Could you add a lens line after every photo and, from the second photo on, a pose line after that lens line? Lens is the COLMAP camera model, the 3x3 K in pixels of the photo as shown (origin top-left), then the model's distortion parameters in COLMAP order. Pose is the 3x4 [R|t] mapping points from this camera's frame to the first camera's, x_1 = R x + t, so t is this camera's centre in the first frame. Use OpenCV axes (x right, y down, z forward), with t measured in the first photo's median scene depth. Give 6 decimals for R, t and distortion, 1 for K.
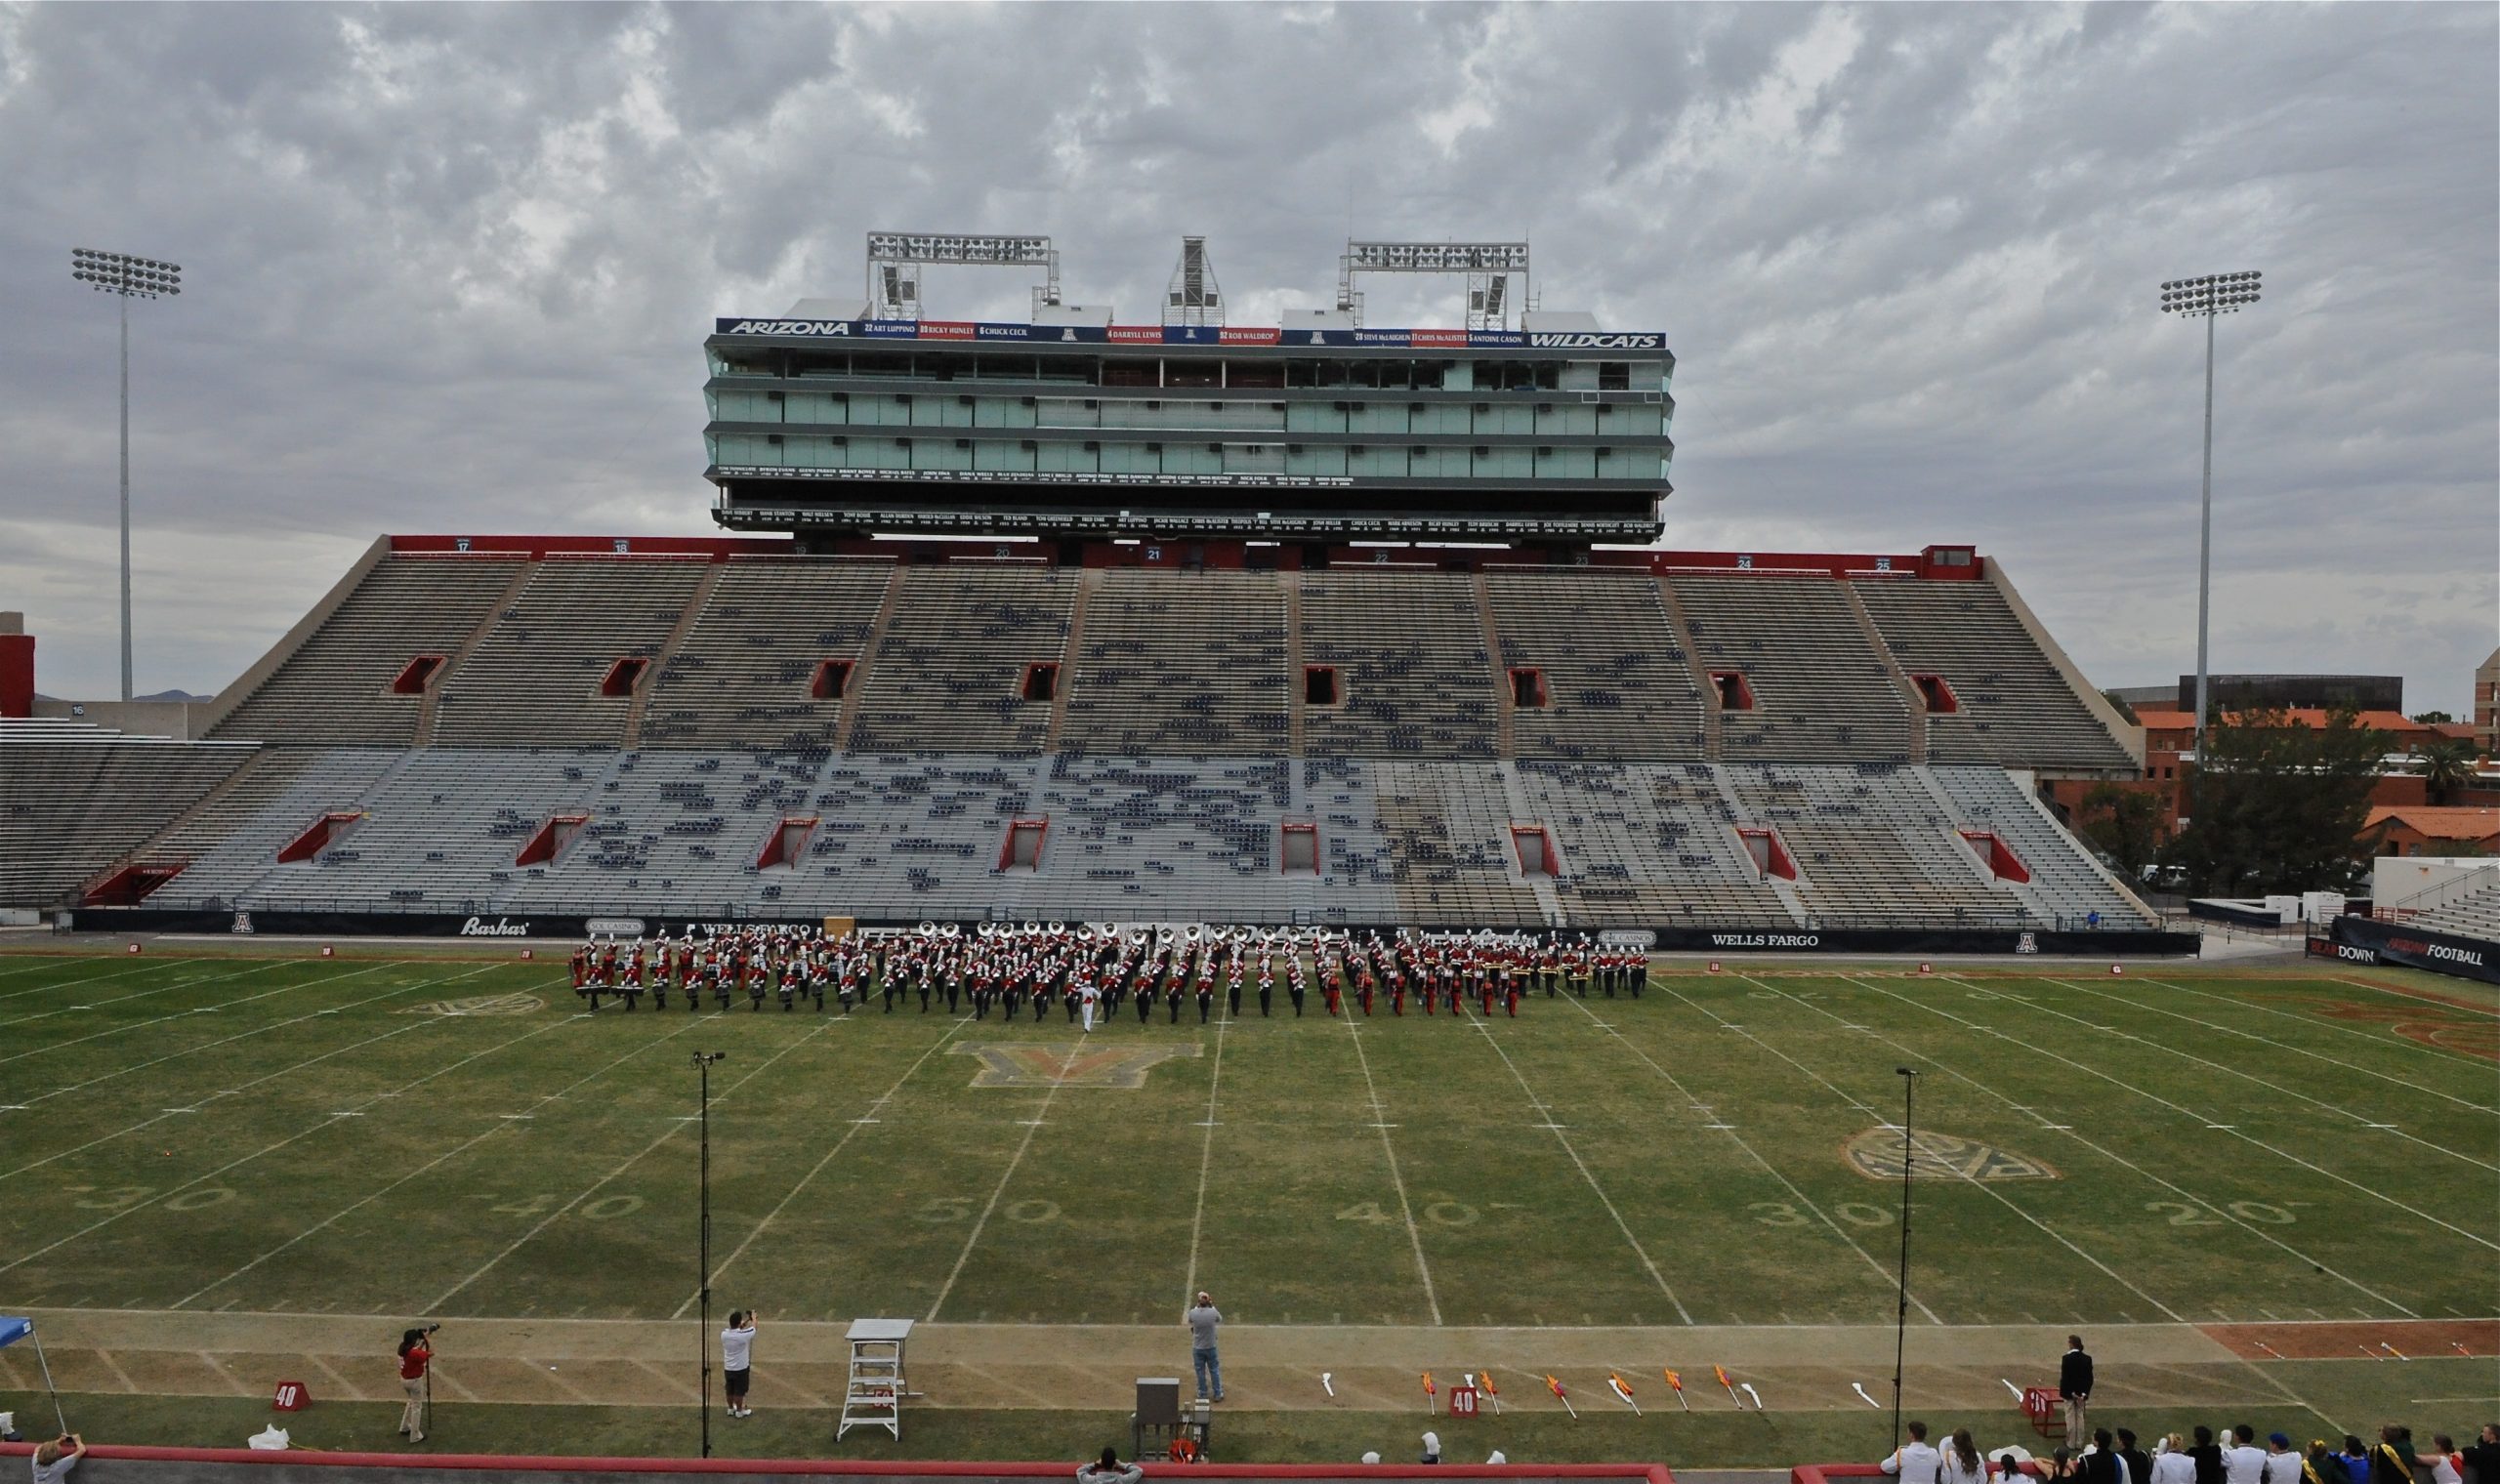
lens RADIAL K [[1868.4, 0, 1314.5], [0, 1868.4, 802.5], [0, 0, 1]] dist [-0.043547, -0.010919]
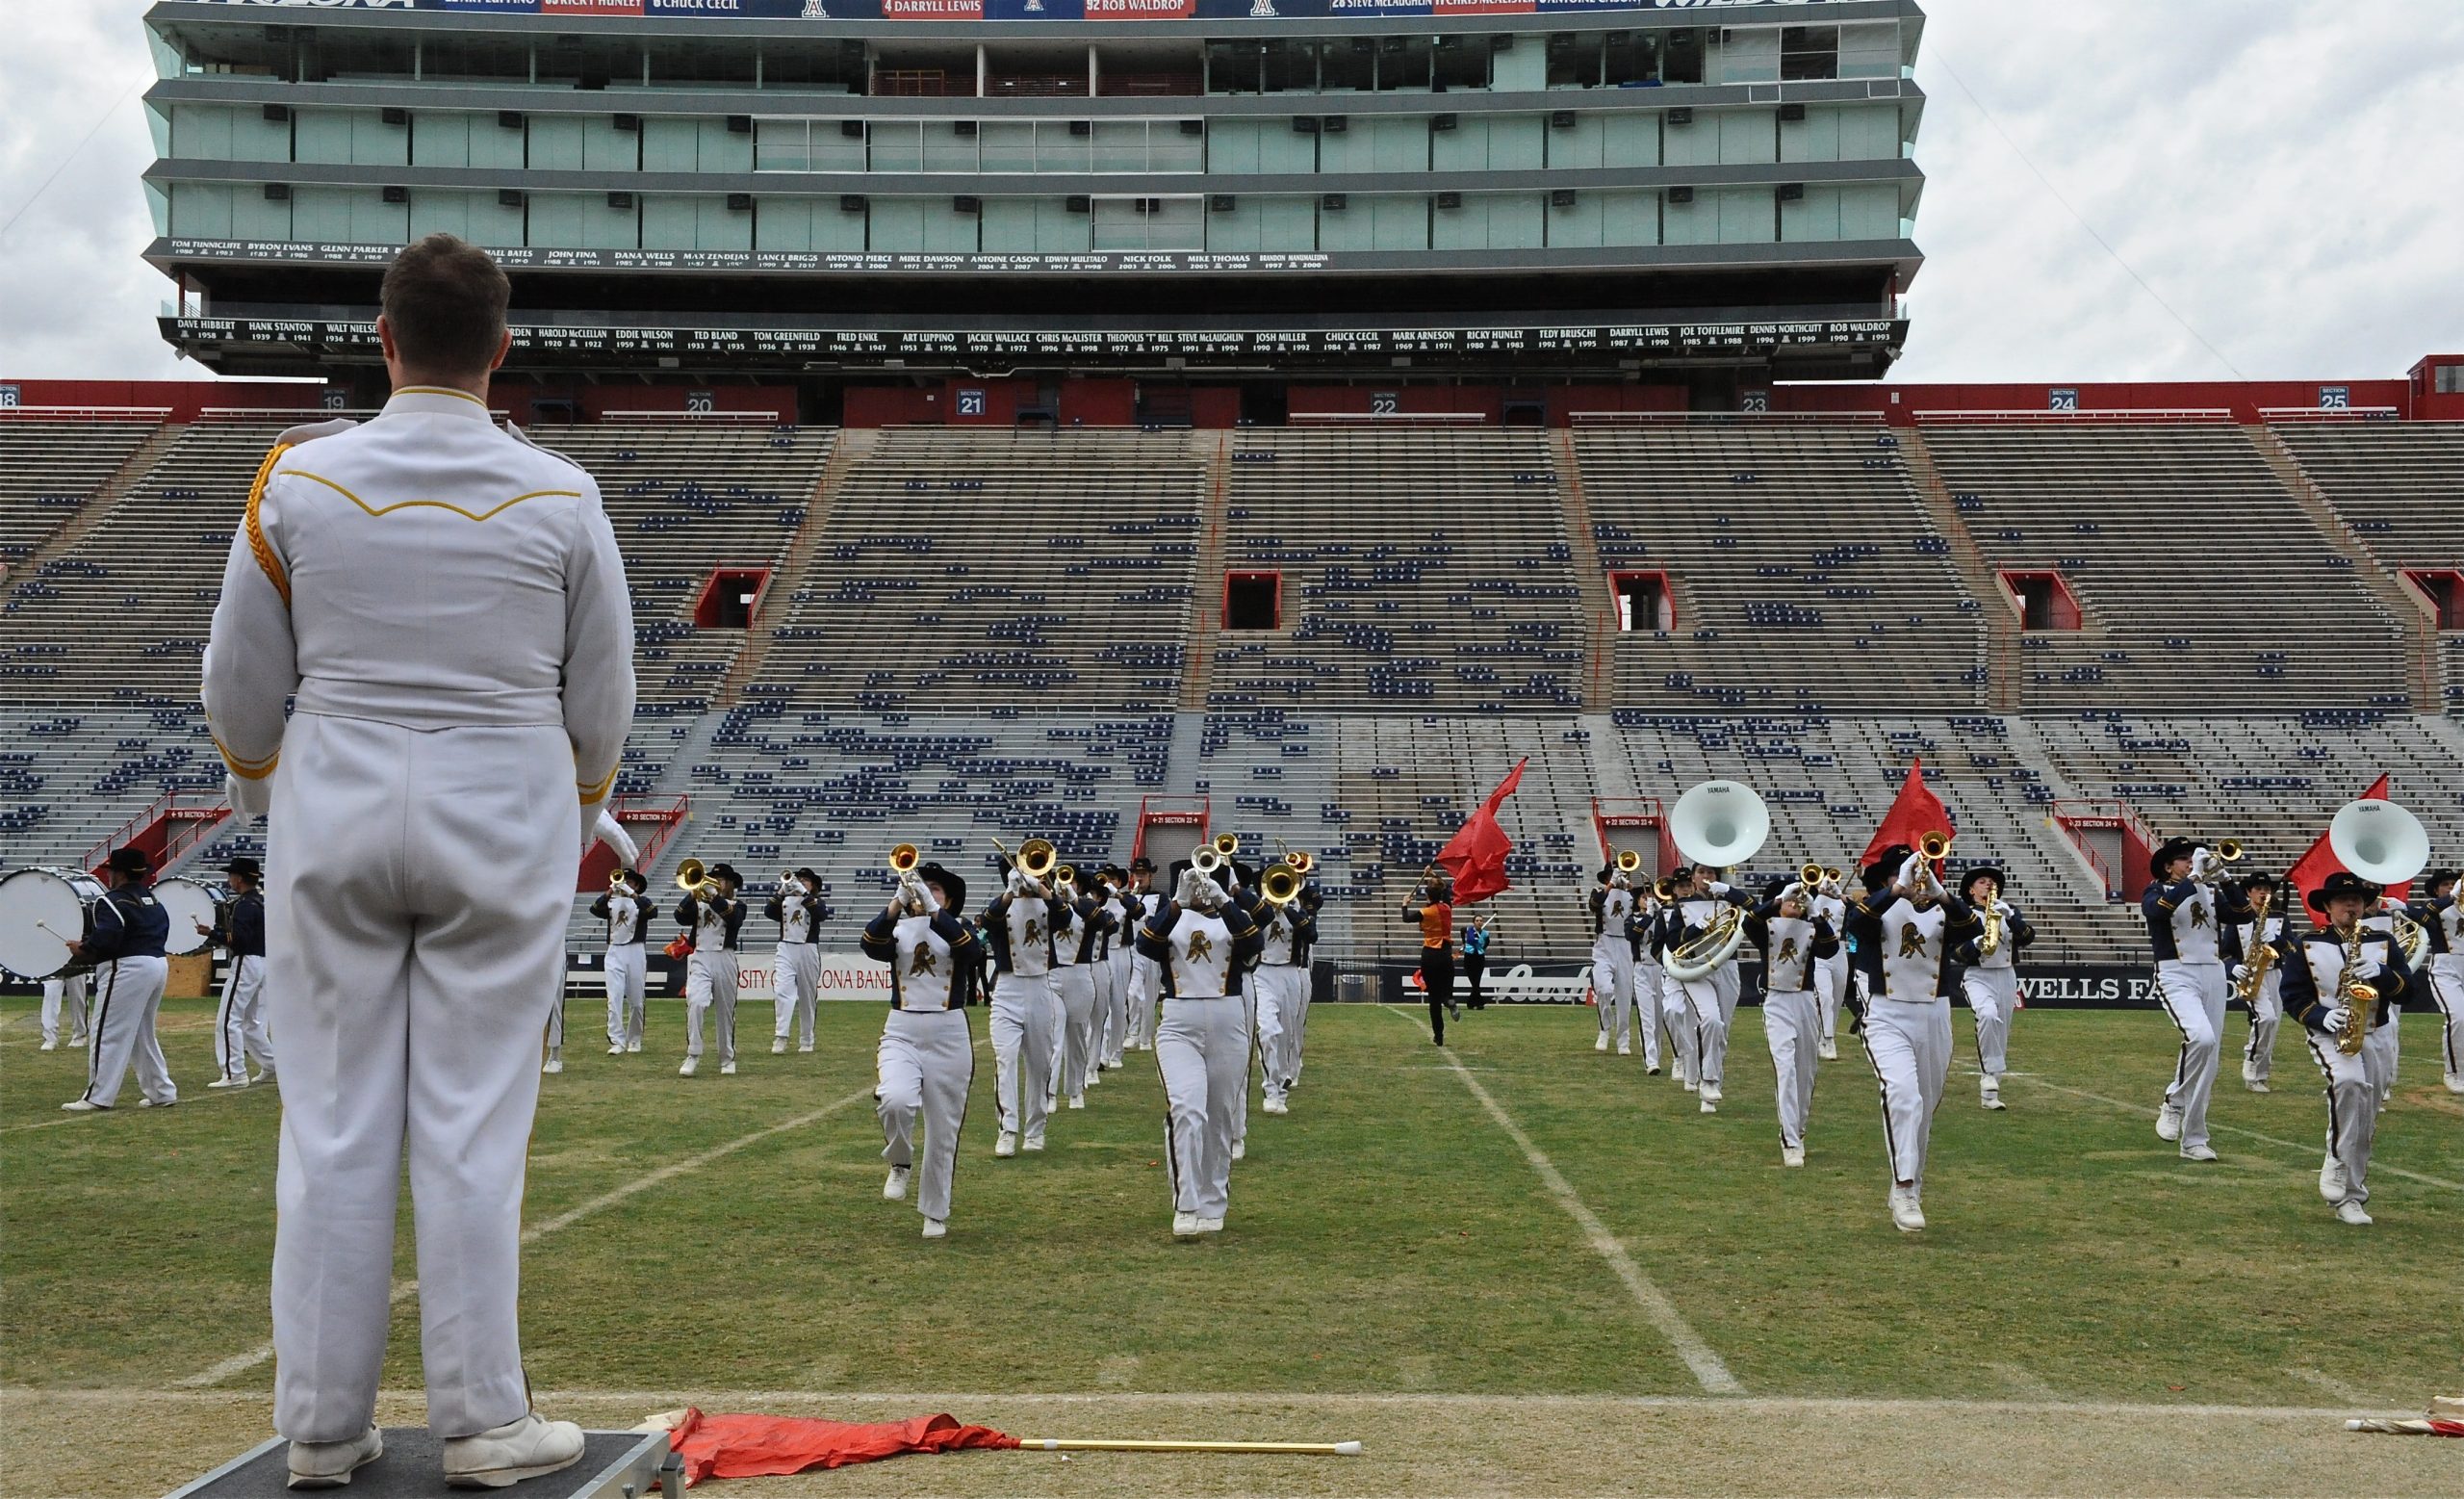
lens RADIAL K [[2159.2, 0, 1432.3], [0, 2159.2, 1088.8], [0, 0, 1]] dist [0.060244, 0.009139]
pose [[0.997668, -0.010107, -0.067503, 0.097638], [0.003558, 0.995332, -0.096443, 0.139829], [0.068163, 0.095978, 0.993047, 0.414003]]
